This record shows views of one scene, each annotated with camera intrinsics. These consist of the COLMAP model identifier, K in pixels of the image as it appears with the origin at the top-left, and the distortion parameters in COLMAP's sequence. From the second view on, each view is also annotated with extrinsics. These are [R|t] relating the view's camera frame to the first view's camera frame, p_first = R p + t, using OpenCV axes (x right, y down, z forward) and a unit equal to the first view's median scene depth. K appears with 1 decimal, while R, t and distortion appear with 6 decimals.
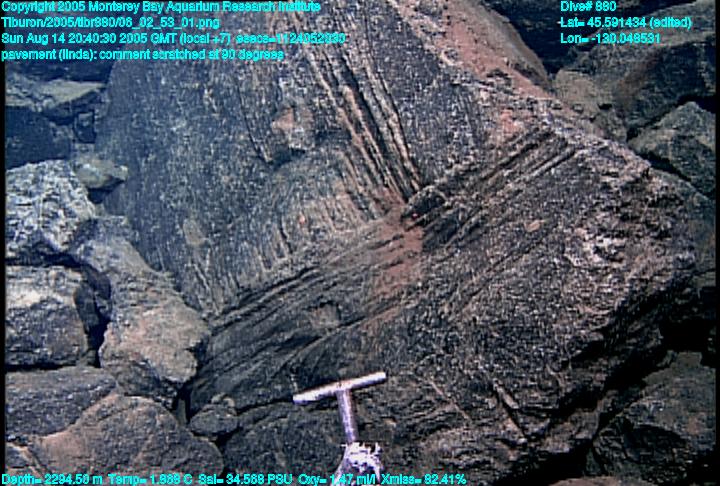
lens RADIAL K [[706.2, 0, 328.3], [0, 706.2, 253.9], [0, 0, 1]] dist [0.014504, 0.228521]
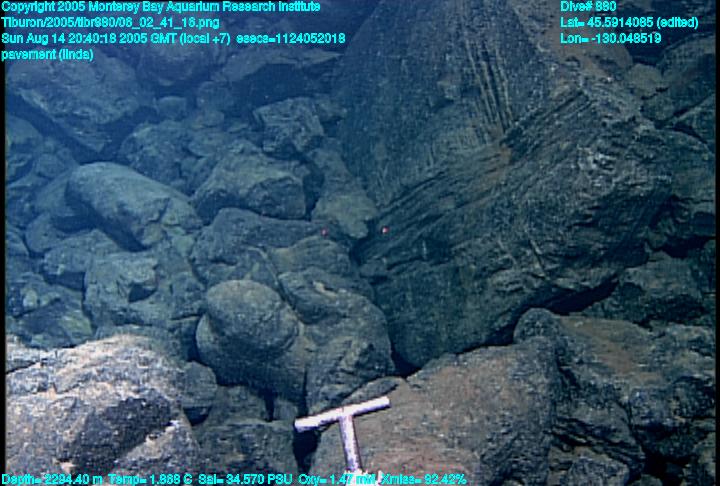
lens RADIAL K [[706.2, 0, 328.3], [0, 706.2, 253.9], [0, 0, 1]] dist [0.014504, 0.228521]
pose [[0.946877, 0.166324, -0.275245, 0.211688], [-0.165410, 0.985863, 0.026702, 0.216369], [0.275795, 0.020245, 0.961003, -0.661270]]
